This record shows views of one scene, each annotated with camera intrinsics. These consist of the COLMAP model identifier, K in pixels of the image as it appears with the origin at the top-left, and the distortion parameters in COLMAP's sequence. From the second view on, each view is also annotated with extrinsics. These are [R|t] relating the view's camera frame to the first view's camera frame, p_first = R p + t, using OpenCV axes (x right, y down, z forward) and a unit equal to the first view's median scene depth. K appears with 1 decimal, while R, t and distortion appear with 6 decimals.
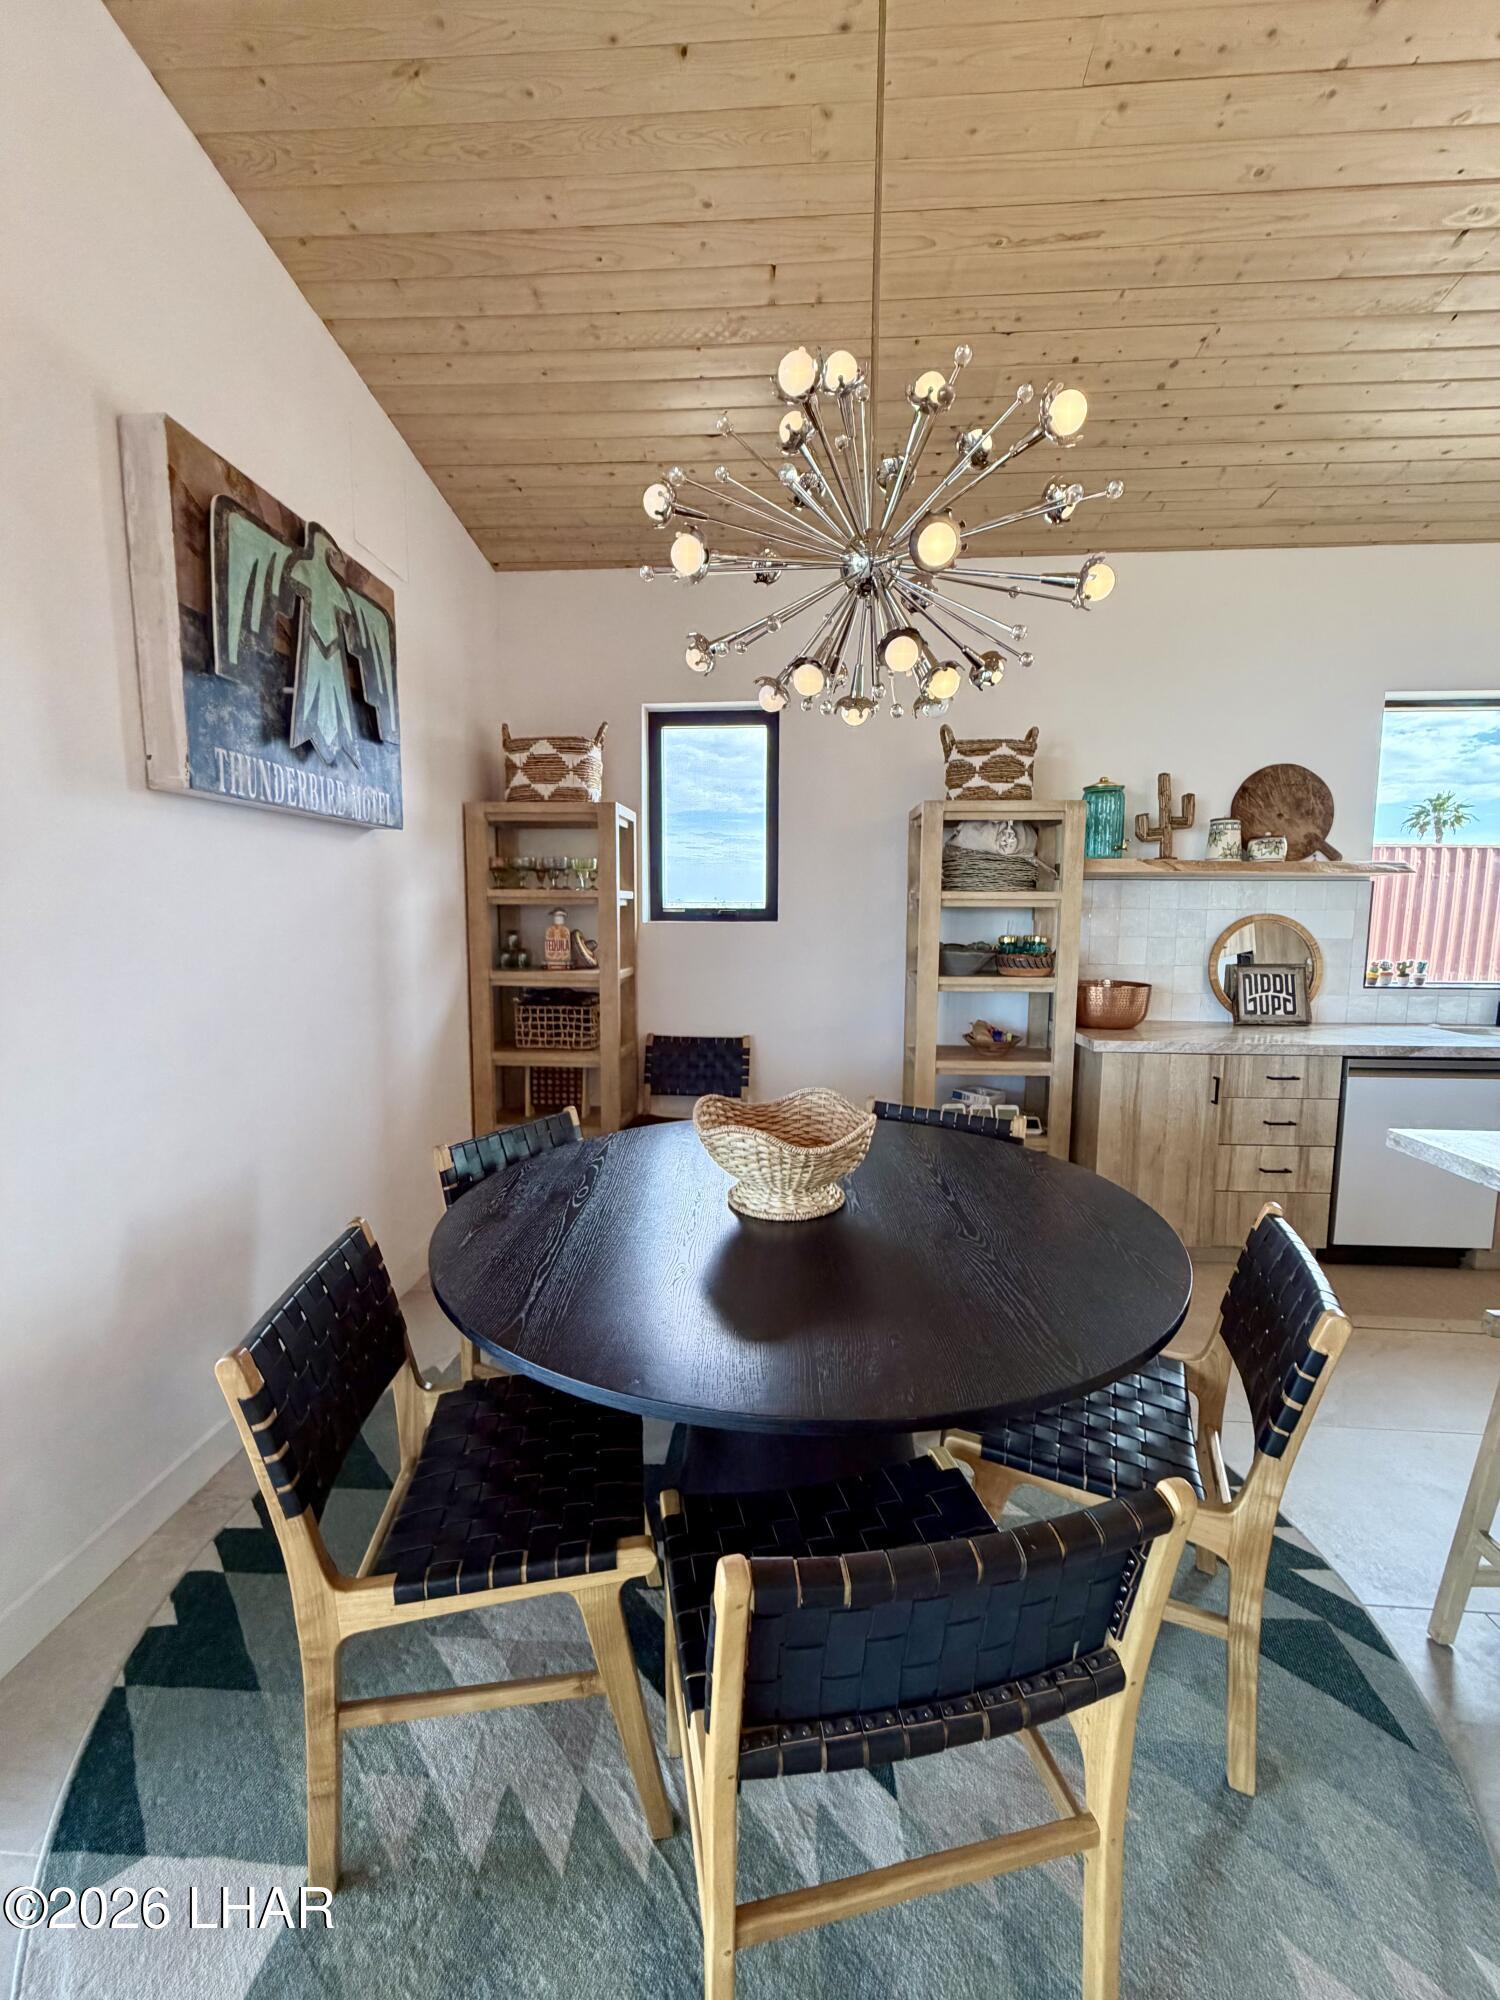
lens RADIAL K [[797.0, 0, 749.9], [0, 797.0, 997.3], [0, 0, 1]] dist [-0.000267, 0.000626]
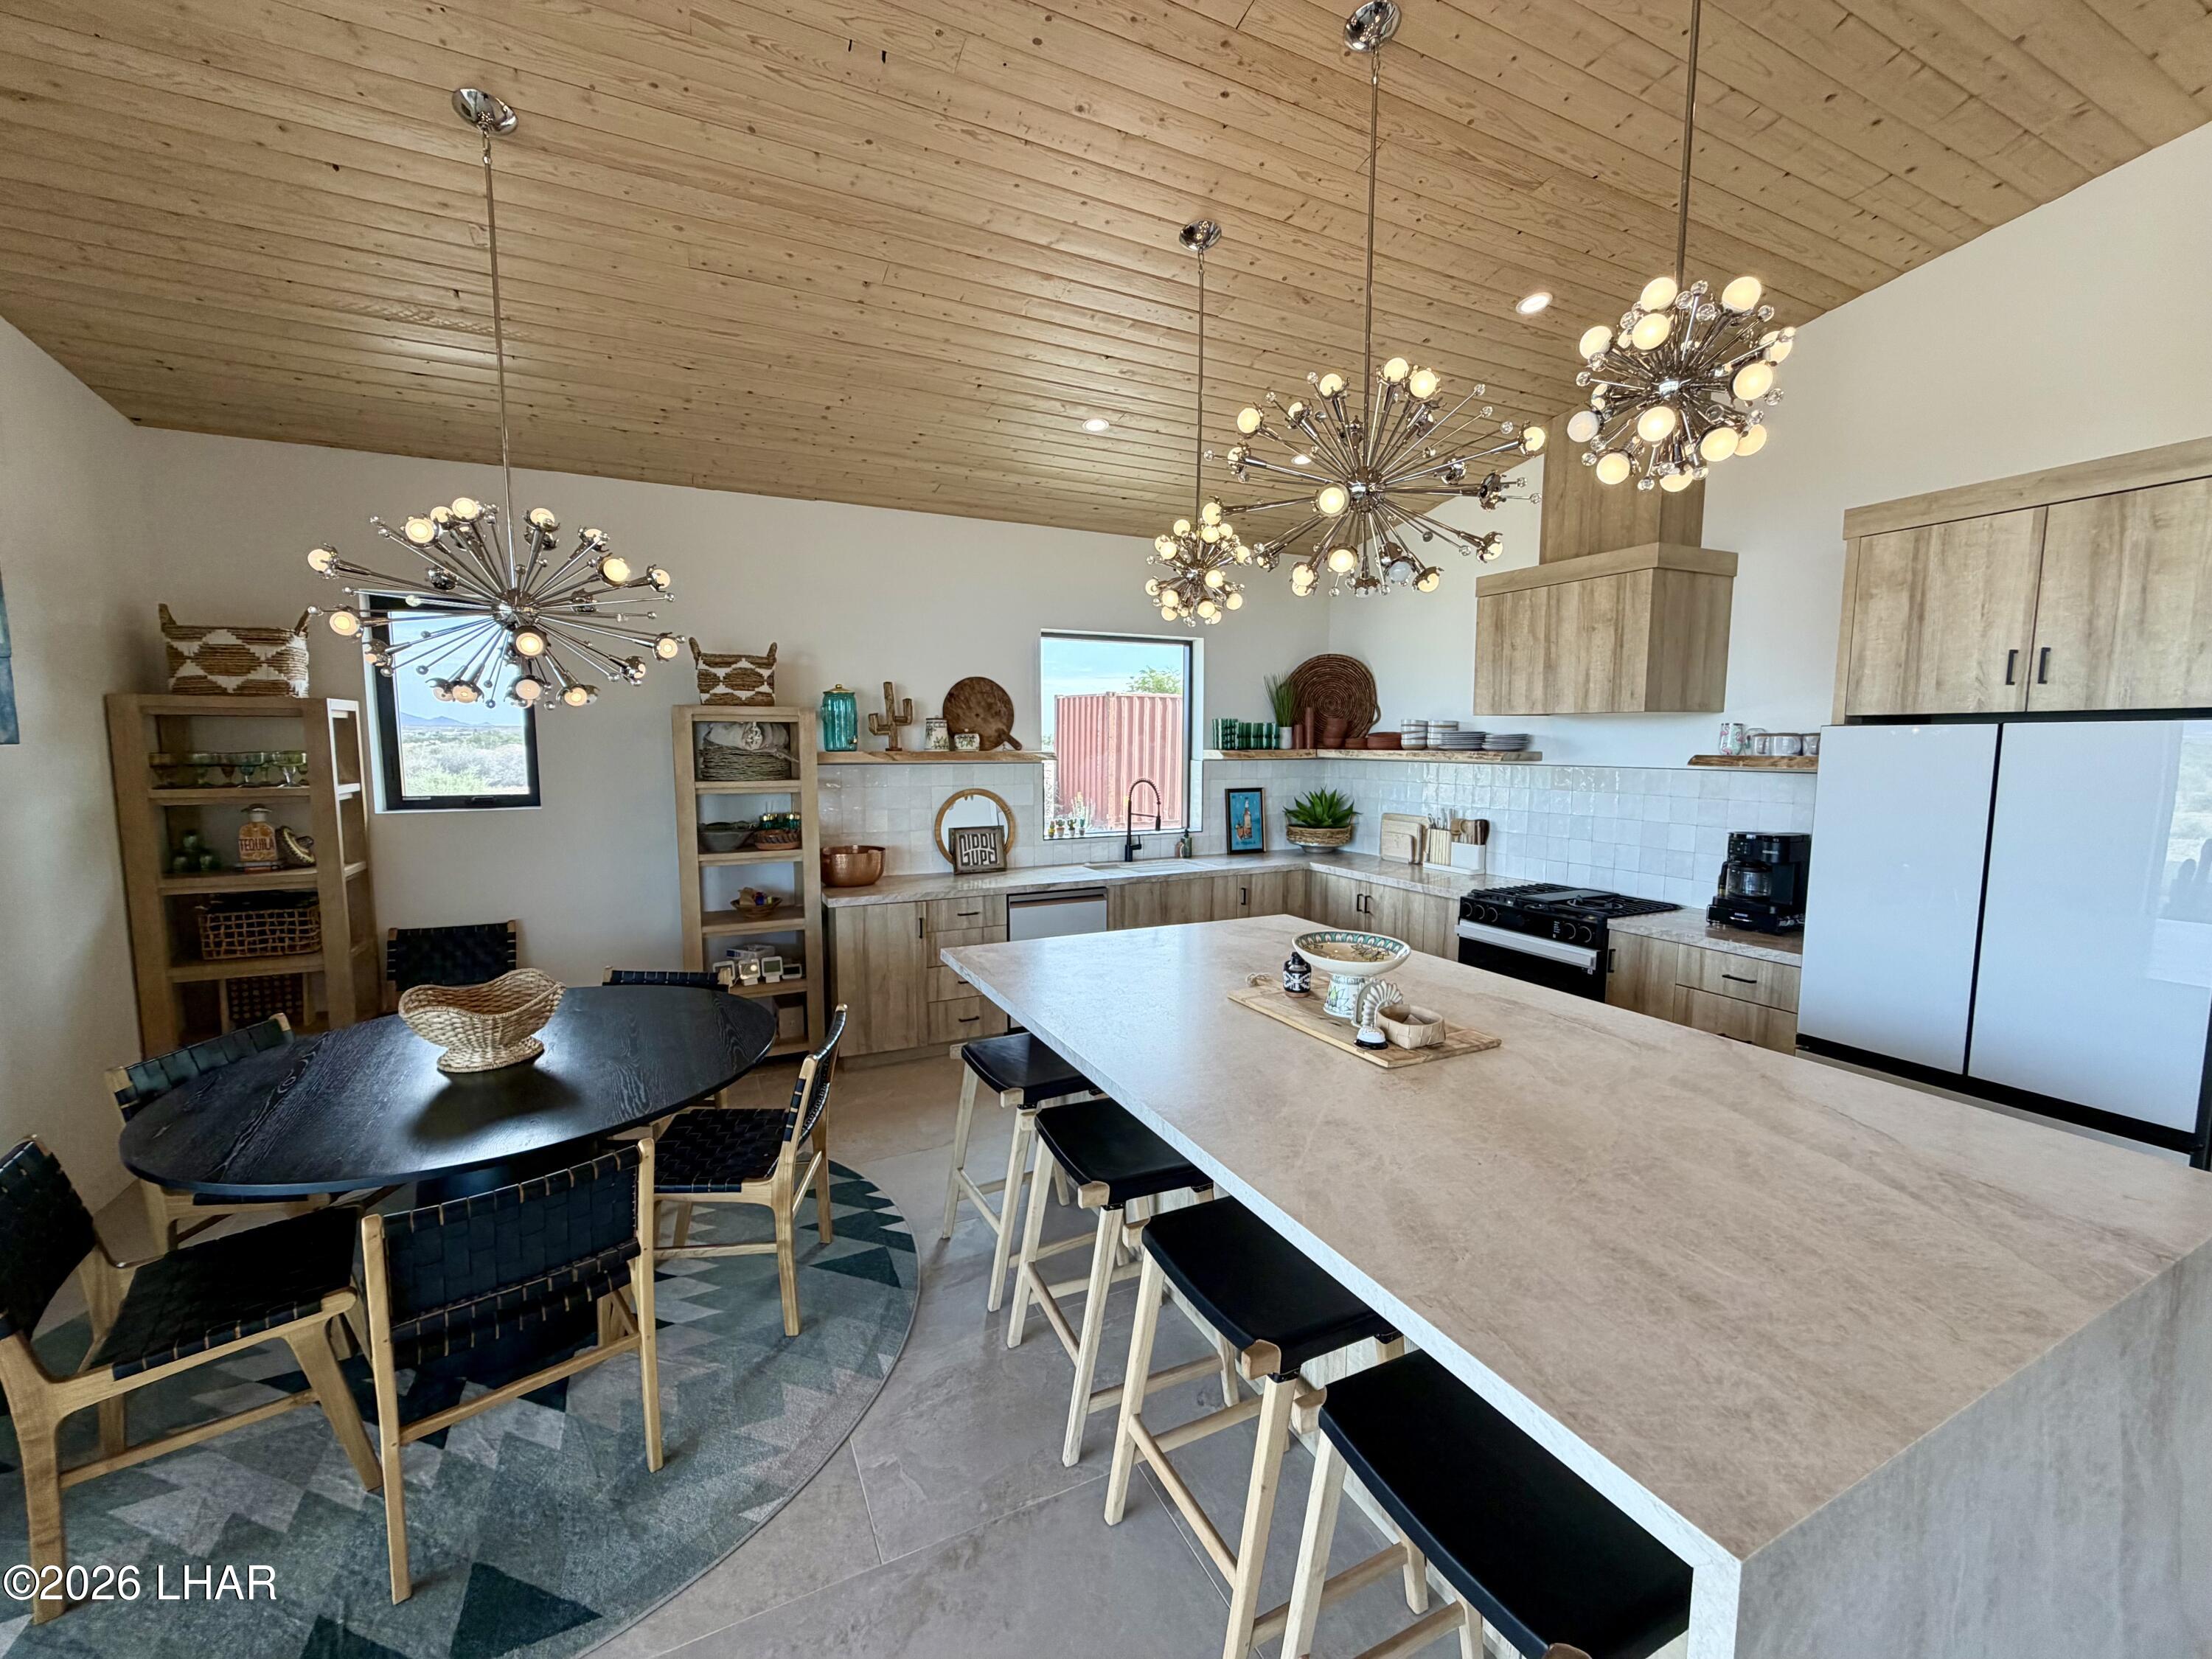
lens RADIAL K [[881.5, 0, 1101.5], [0, 881.5, 829.6], [0, 0, 1]] dist [-0.000267, 0.000626]
pose [[0.869088, -0.052157, 0.491900, 0.114806], [0.054210, 0.998479, 0.010092, -0.042509], [-0.491678, 0.017895, 0.870593, -0.400423]]
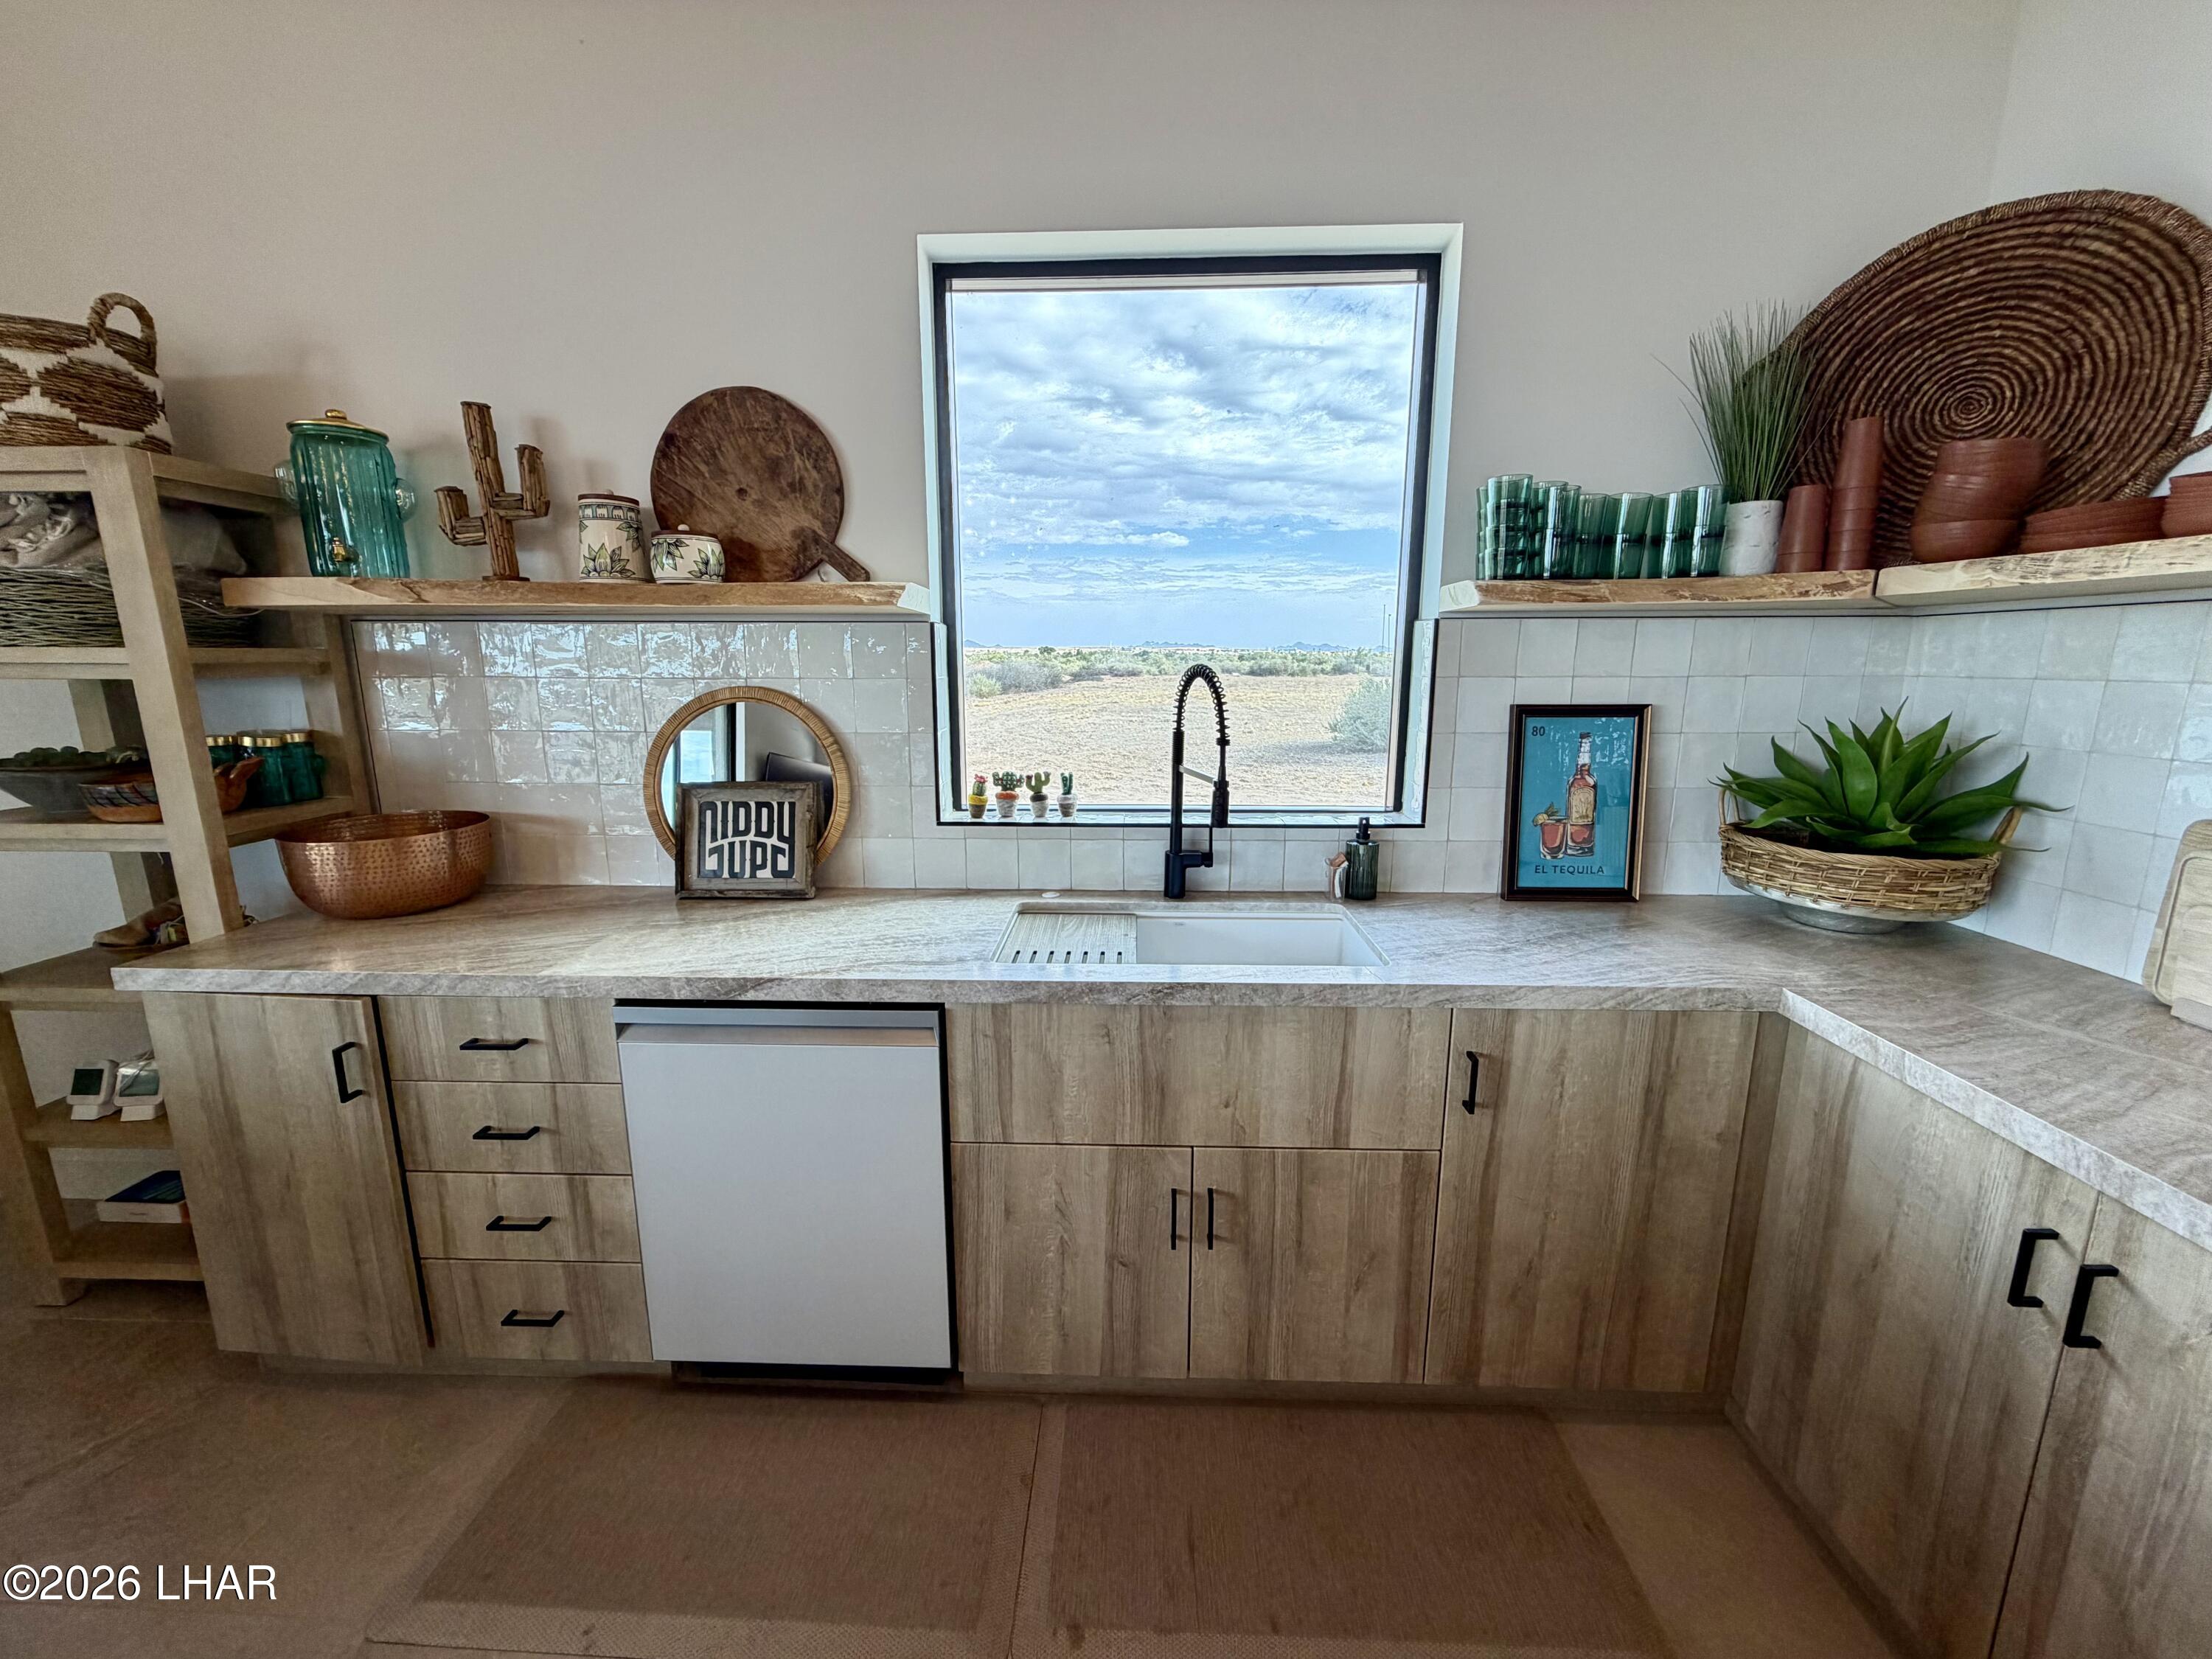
lens RADIAL K [[881.5, 0, 1100.5], [0, 881.5, 830.3], [0, 0, 1]] dist [-0.000267, 0.000626]
pose [[0.999680, -0.008699, 0.023741, 0.920529], [0.006635, 0.996300, 0.085691, -0.061736], [-0.024398, -0.085506, 0.996039, 0.431188]]
